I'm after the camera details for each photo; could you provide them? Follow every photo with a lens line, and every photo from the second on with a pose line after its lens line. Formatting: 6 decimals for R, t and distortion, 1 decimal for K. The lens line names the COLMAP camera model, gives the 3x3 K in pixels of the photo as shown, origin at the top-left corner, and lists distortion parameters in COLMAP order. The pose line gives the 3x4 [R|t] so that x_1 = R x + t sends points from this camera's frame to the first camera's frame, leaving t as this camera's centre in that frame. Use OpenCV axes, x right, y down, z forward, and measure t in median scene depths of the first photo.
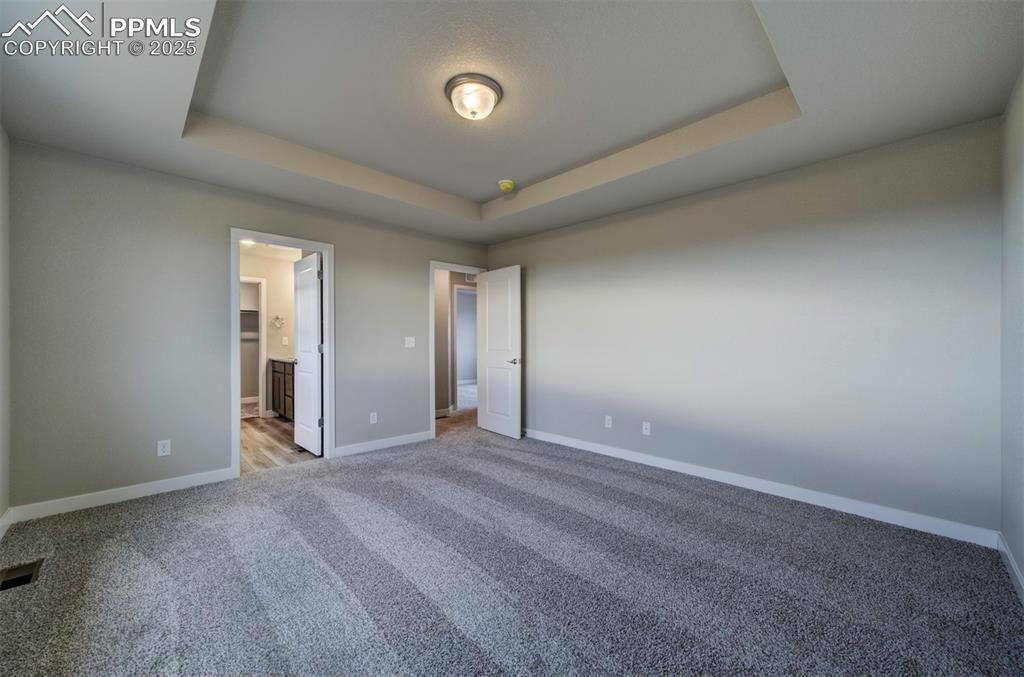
lens RADIAL K [[398.8, 0, 512.0], [0, 398.8, 338.5], [0, 0, 1]] dist [0.001602, 0.000128]
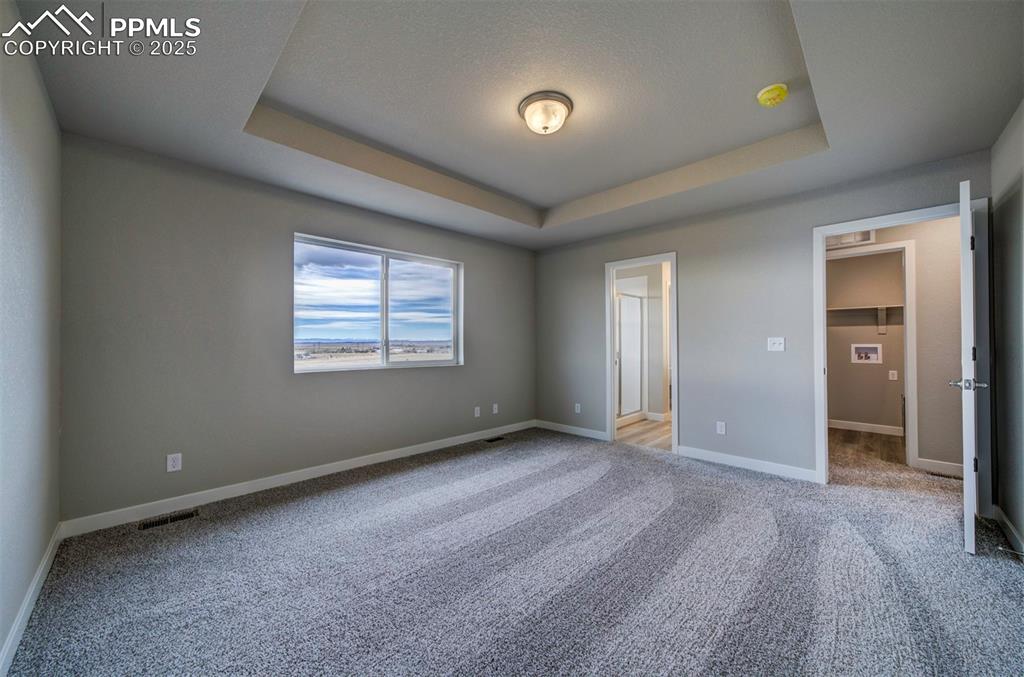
lens RADIAL K [[385.2, 0, 509.7], [0, 385.2, 352.3], [0, 0, 1]] dist [-0.000081, 0.000012]
pose [[-0.019158, 0.016582, -0.999679, 0.637349], [0.012492, 0.999788, 0.016344, 0.007534], [0.999738, -0.012175, -0.019361, 0.641162]]
